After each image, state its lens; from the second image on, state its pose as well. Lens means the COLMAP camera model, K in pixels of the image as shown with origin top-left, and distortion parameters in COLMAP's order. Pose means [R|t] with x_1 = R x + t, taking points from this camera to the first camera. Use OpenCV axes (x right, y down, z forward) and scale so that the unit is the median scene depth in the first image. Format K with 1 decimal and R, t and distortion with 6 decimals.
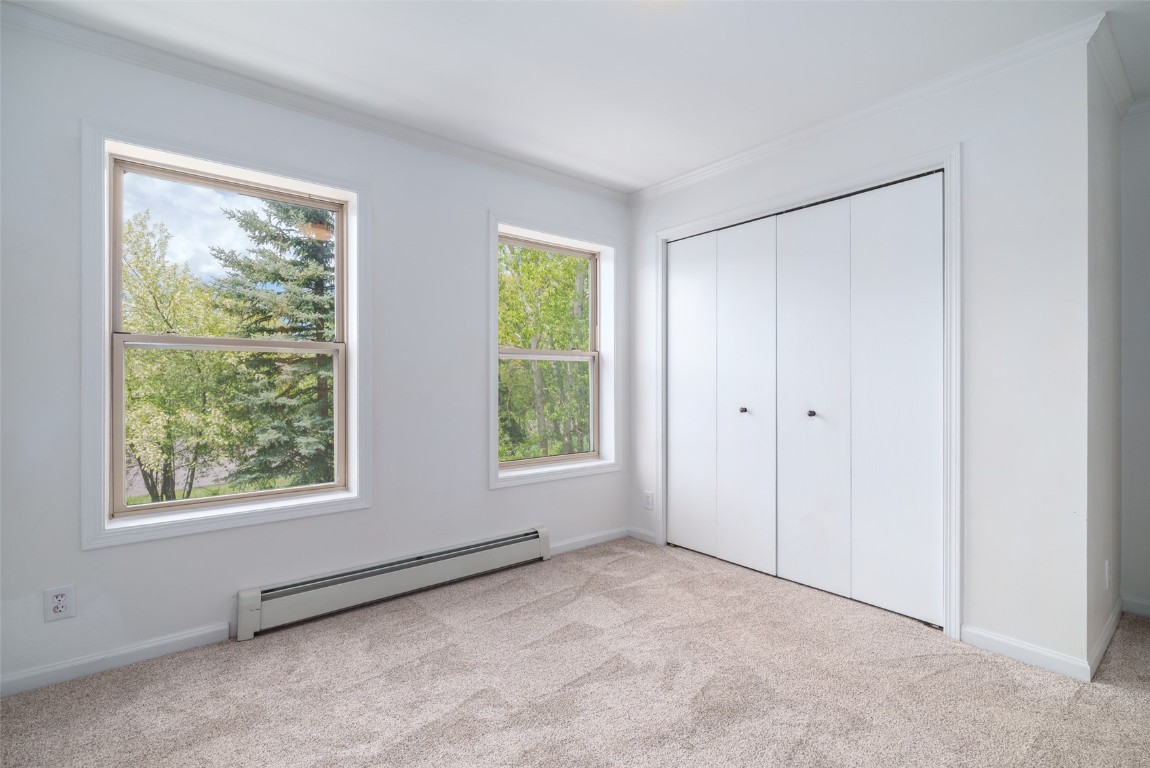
lens RADIAL K [[517.7, 0, 575.0], [0, 517.7, 384.0], [0, 0, 1]] dist [-0.002507, -0.000409]
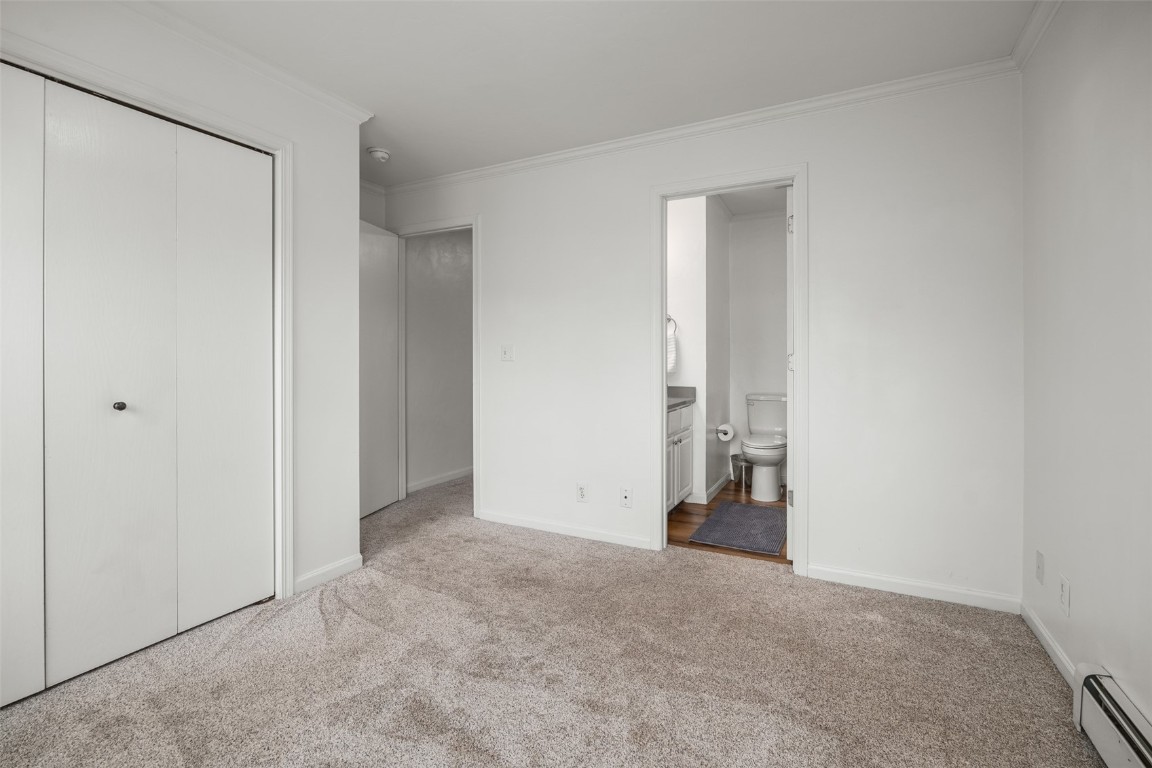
lens RADIAL K [[541.6, 0, 601.9], [0, 541.6, 373.6], [0, 0, 1]] dist [-0.001908, -0.000355]
pose [[-0.442515, -0.019567, 0.896547, -0.538921], [0.007900, 0.999638, 0.025716, 0.000567], [-0.896726, 0.018462, -0.442201, 0.860193]]
